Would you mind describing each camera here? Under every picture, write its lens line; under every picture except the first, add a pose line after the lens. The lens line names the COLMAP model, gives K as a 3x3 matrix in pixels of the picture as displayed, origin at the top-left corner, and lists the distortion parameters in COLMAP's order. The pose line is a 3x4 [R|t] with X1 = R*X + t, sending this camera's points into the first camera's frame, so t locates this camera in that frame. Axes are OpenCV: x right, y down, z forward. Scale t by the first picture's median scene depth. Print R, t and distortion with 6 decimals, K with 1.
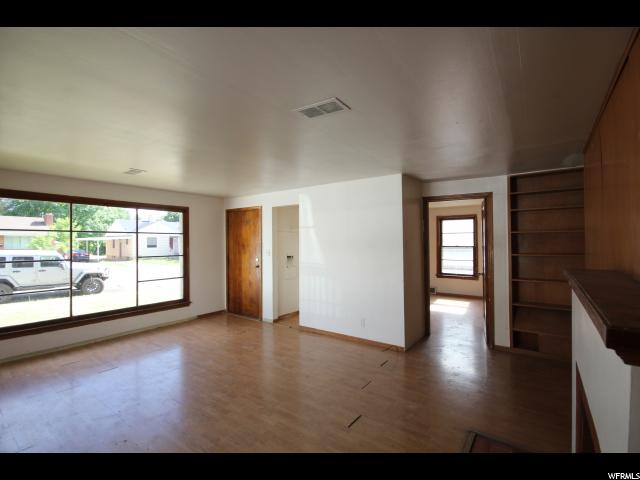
lens RADIAL K [[300.3, 0, 323.5], [0, 300.3, 239.6], [0, 0, 1]] dist [-0.003383, -0.006288]
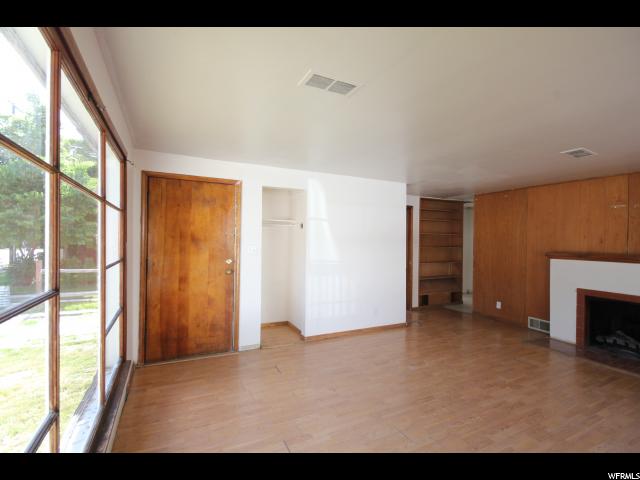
lens RADIAL K [[300.3, 0, 318.1], [0, 300.3, 240.0], [0, 0, 1]] dist [-0.003383, -0.006288]
pose [[0.464130, 0.010616, 0.885704, -0.822238], [-0.025072, 0.999685, 0.001156, 0.017579], [-0.885412, -0.022742, 0.464250, 0.609474]]
